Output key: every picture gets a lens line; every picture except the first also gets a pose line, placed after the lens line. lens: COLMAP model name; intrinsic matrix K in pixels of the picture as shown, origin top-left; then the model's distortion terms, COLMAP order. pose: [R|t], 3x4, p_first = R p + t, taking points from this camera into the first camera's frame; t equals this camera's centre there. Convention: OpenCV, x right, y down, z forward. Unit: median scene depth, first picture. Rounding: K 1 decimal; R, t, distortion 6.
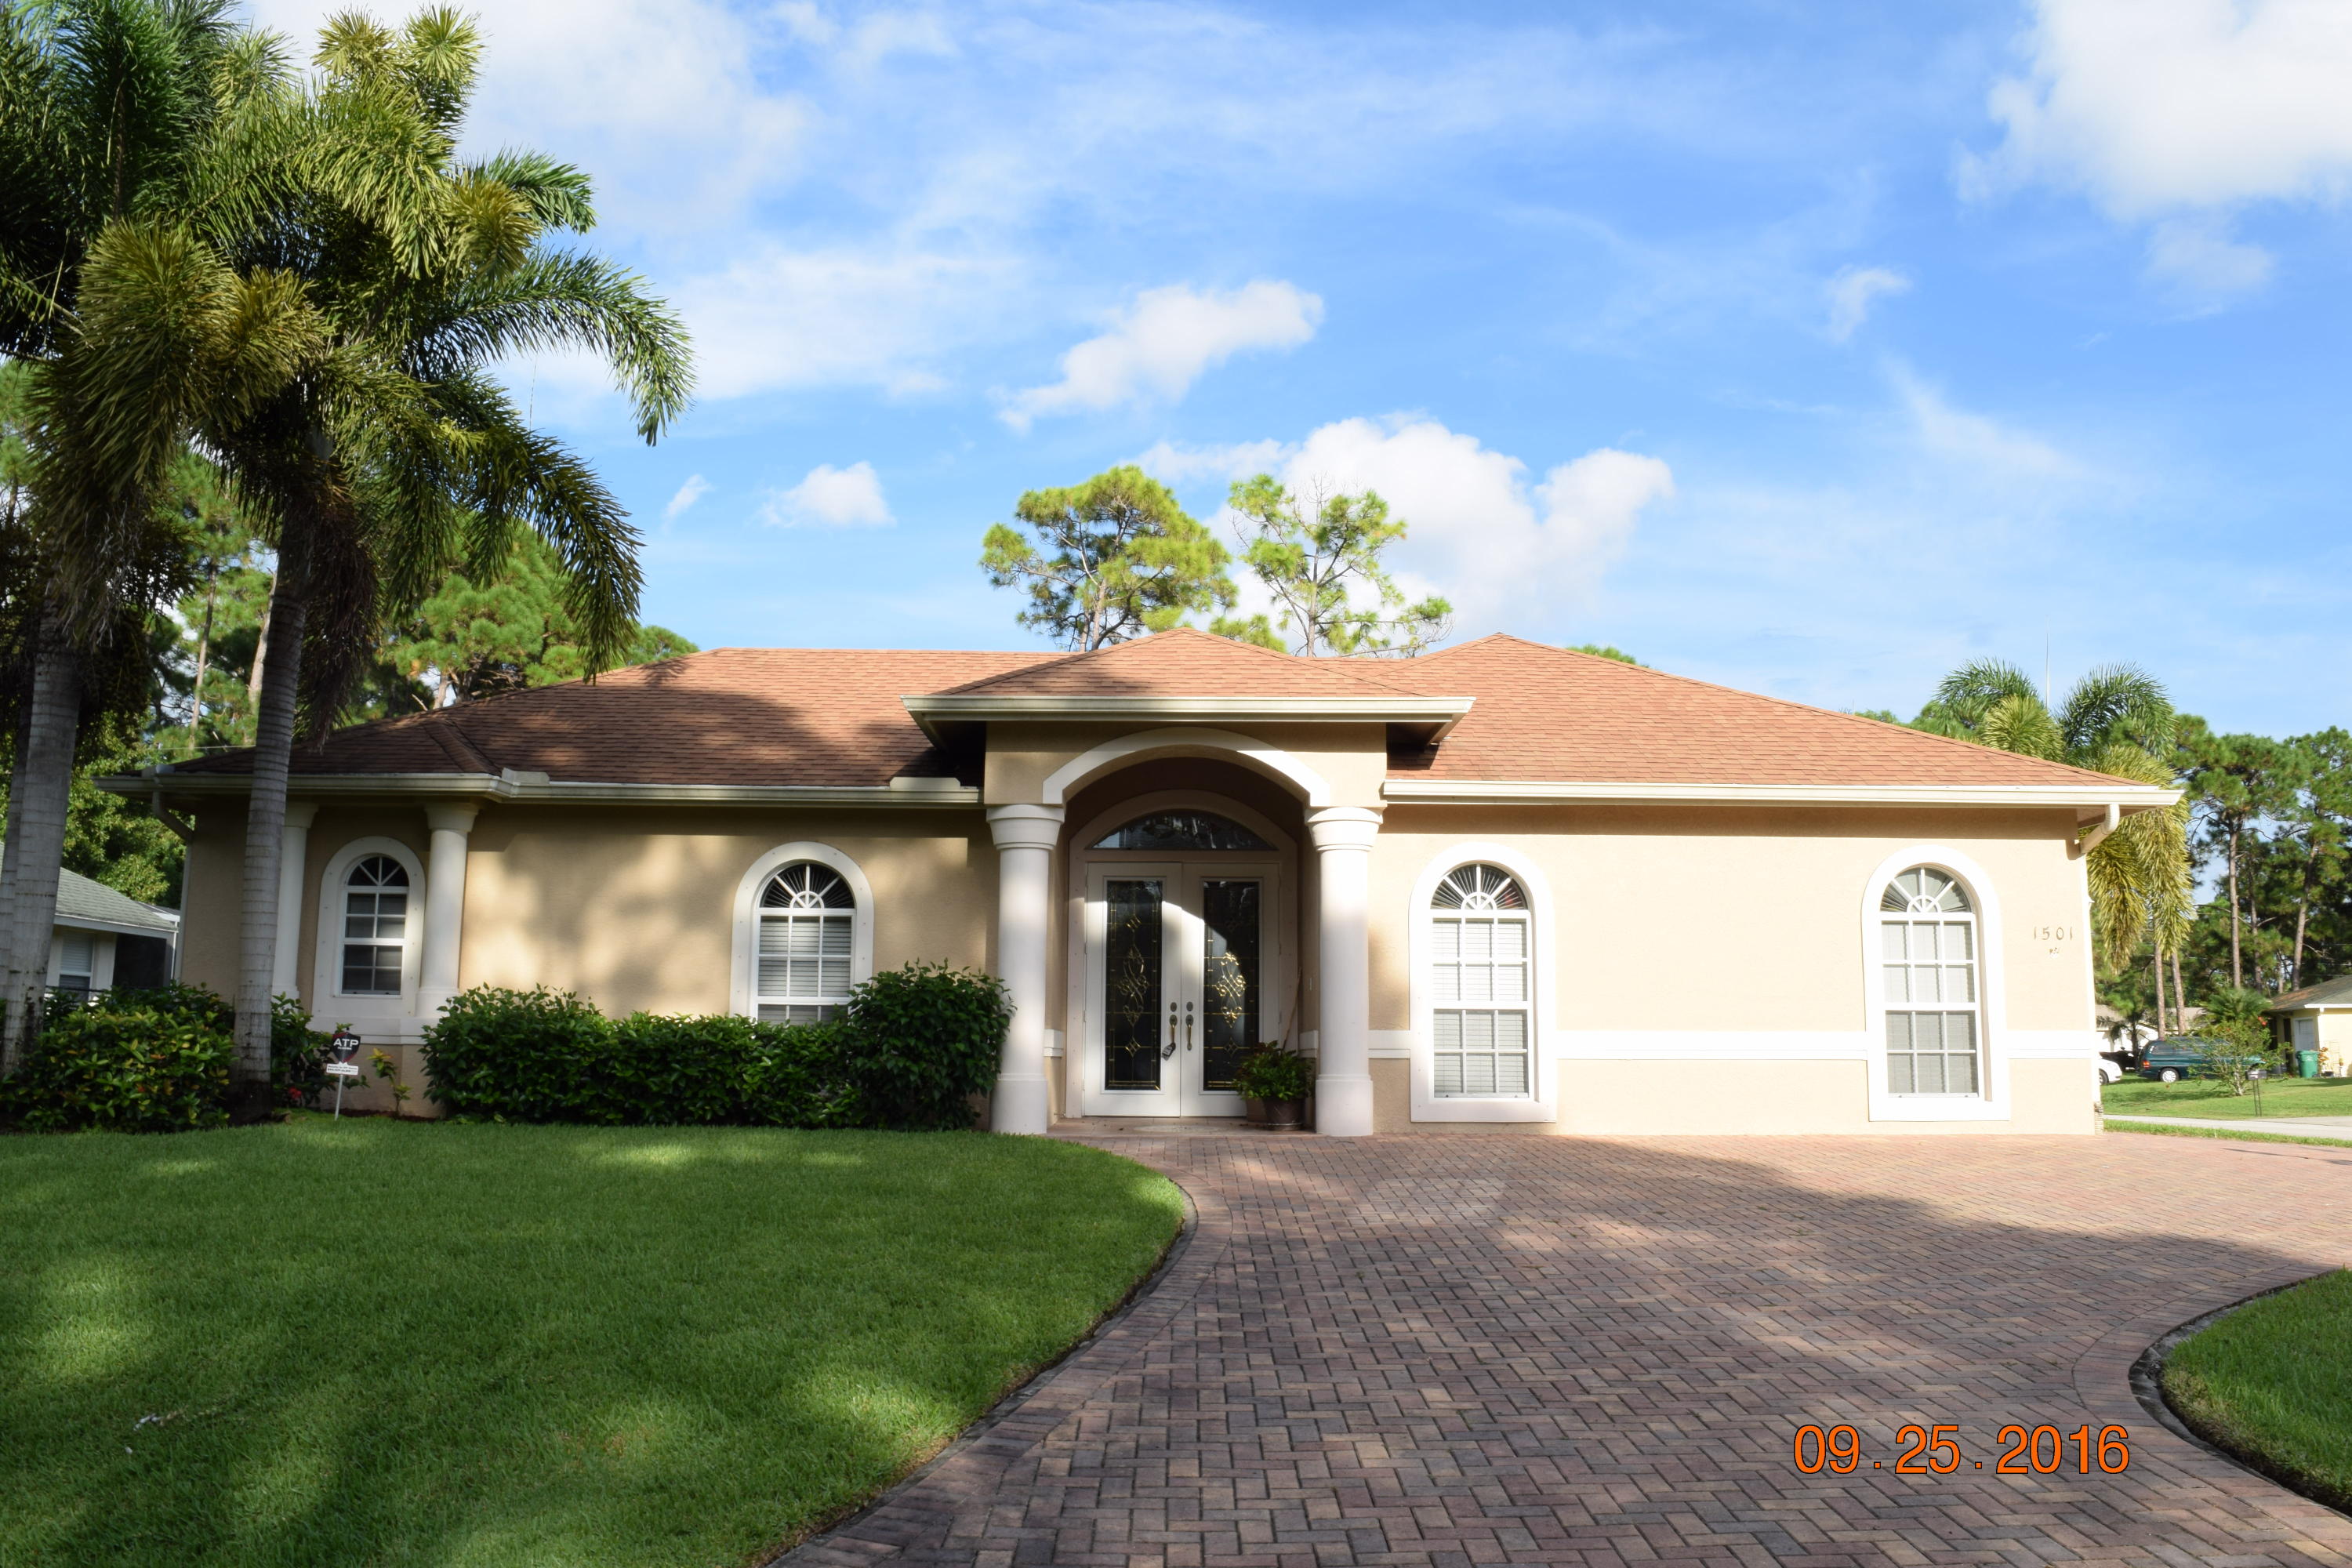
lens RADIAL K [[1821.4, 0, 1176.6], [0, 1821.4, 790.2], [0, 0, 1]] dist [-0.069770, -0.000675]
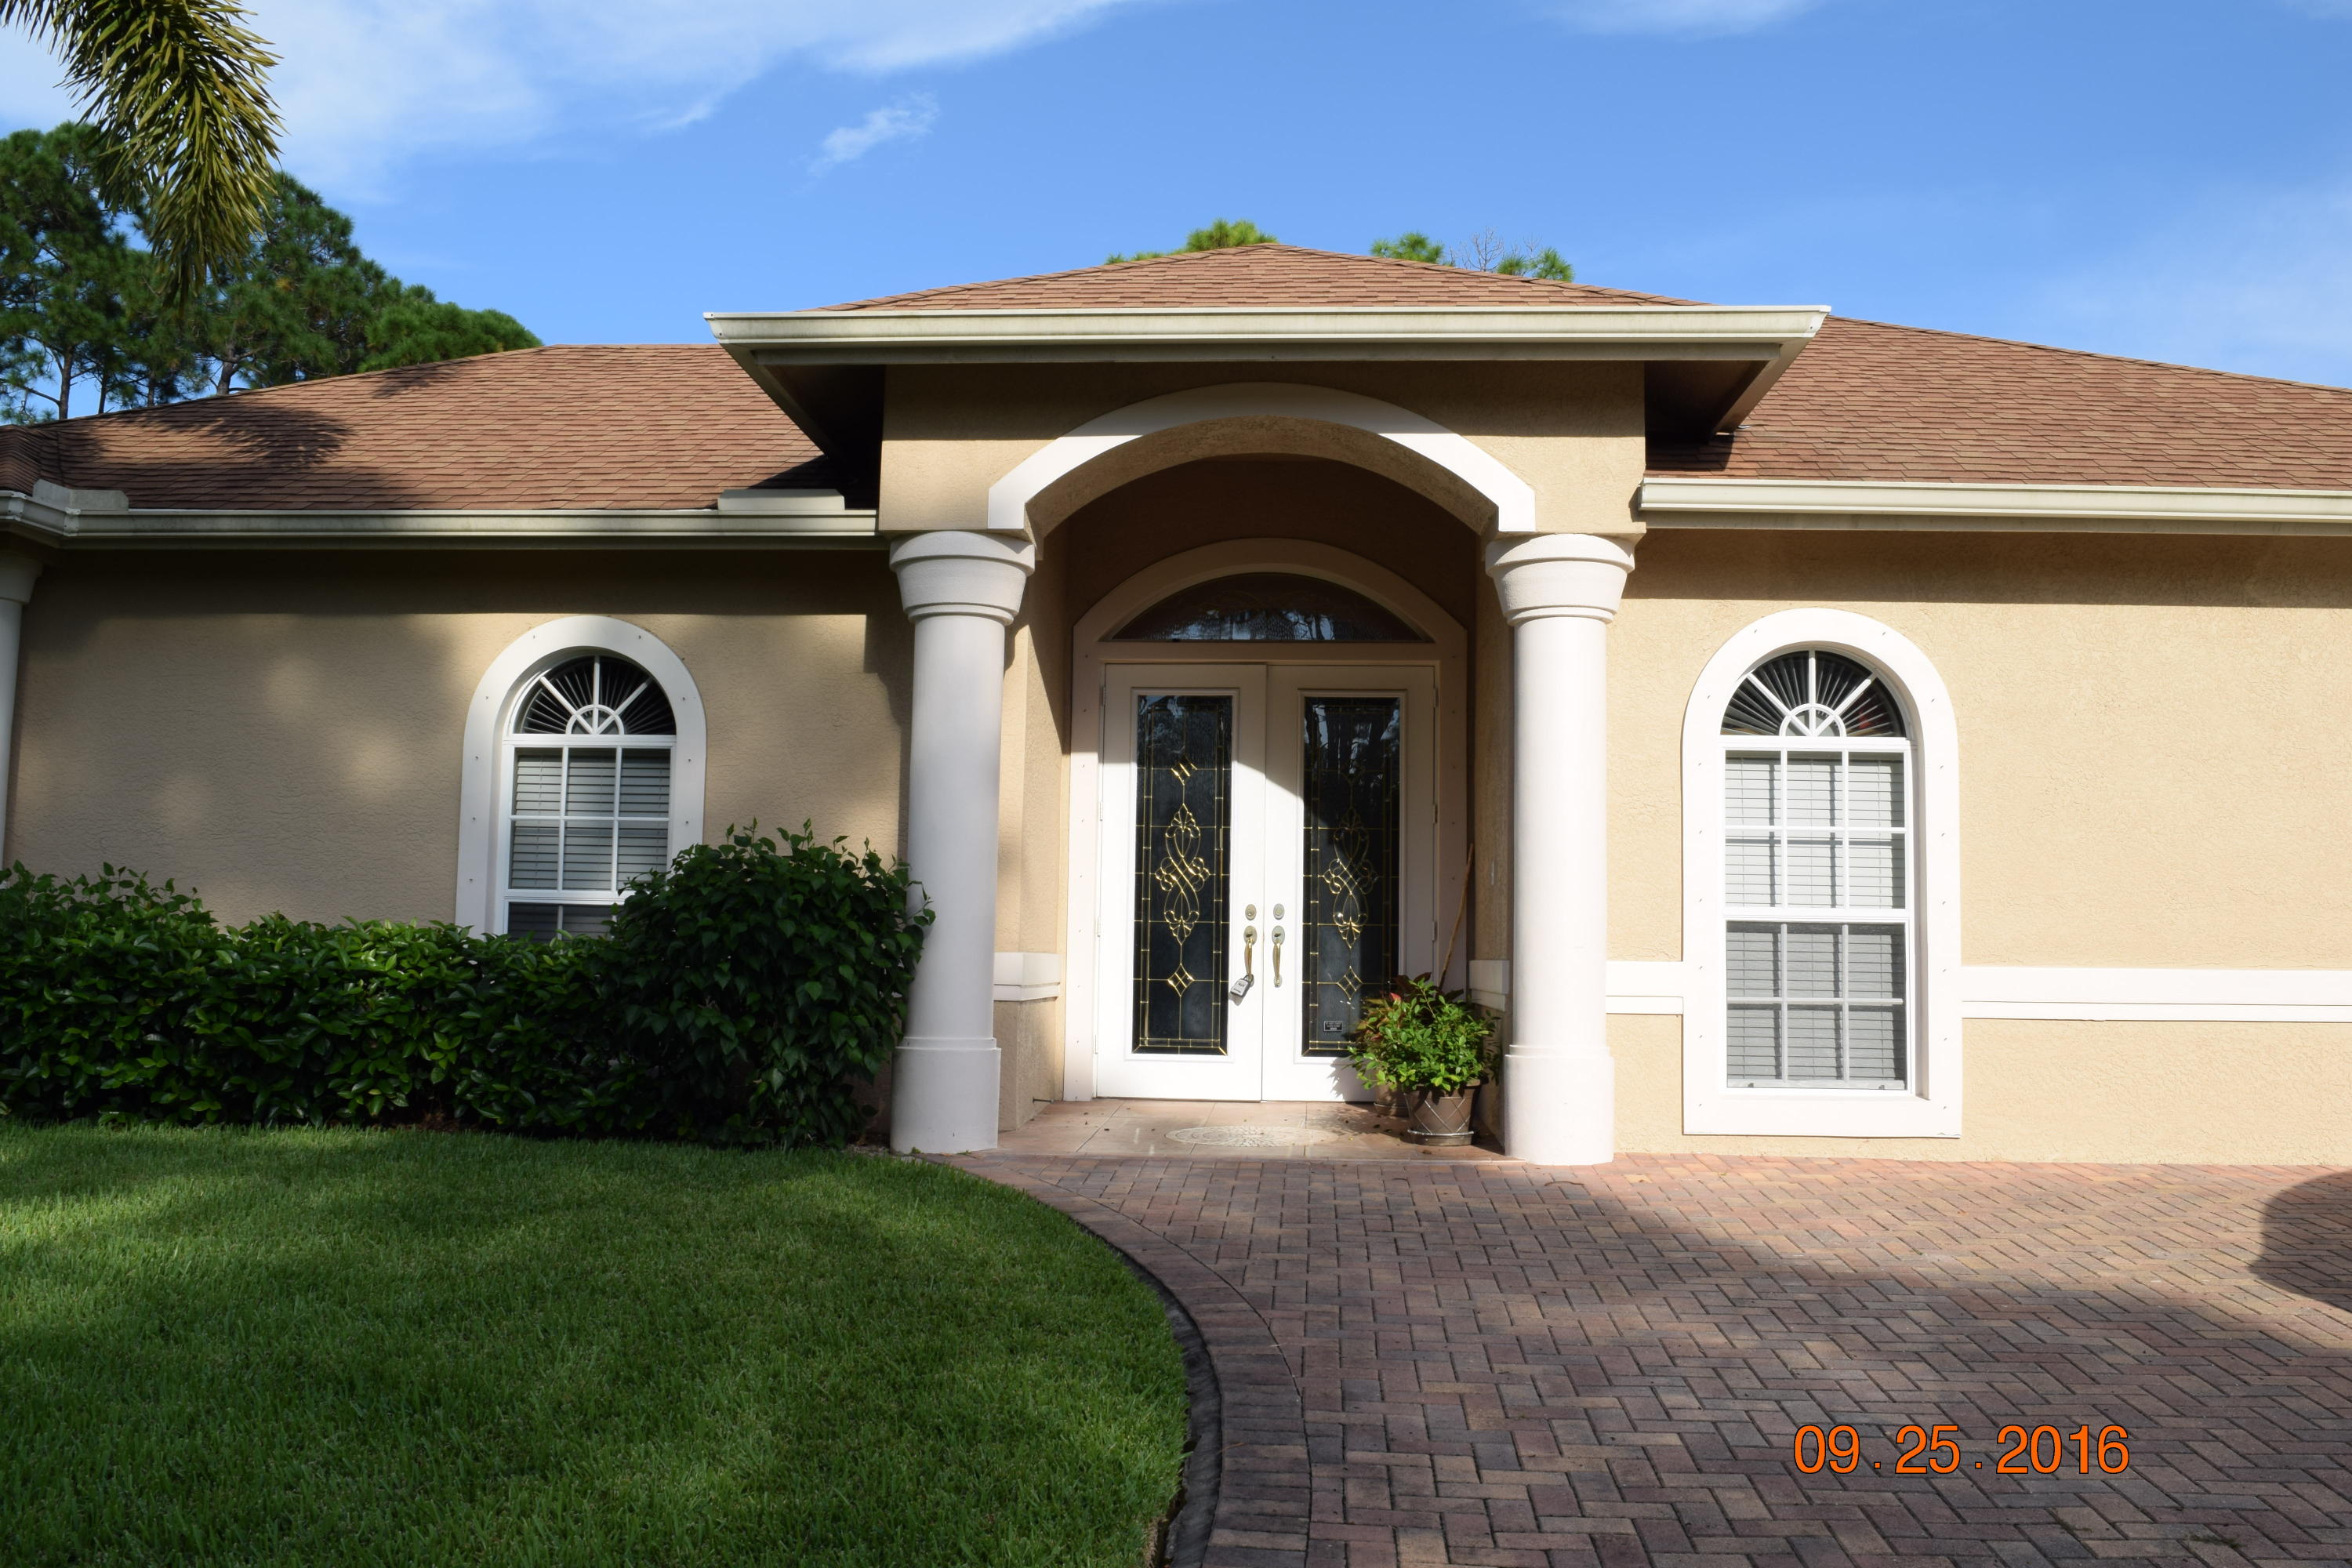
lens RADIAL K [[1994.9, 0, 1179.1], [0, 1994.9, 777.5], [0, 0, 1]] dist [-0.095985, 0.032171]
pose [[0.997590, 0.003560, -0.069288, 0.021994], [0.000337, 0.998423, 0.056144, 0.046348], [0.069378, -0.056033, 0.996016, 0.420790]]
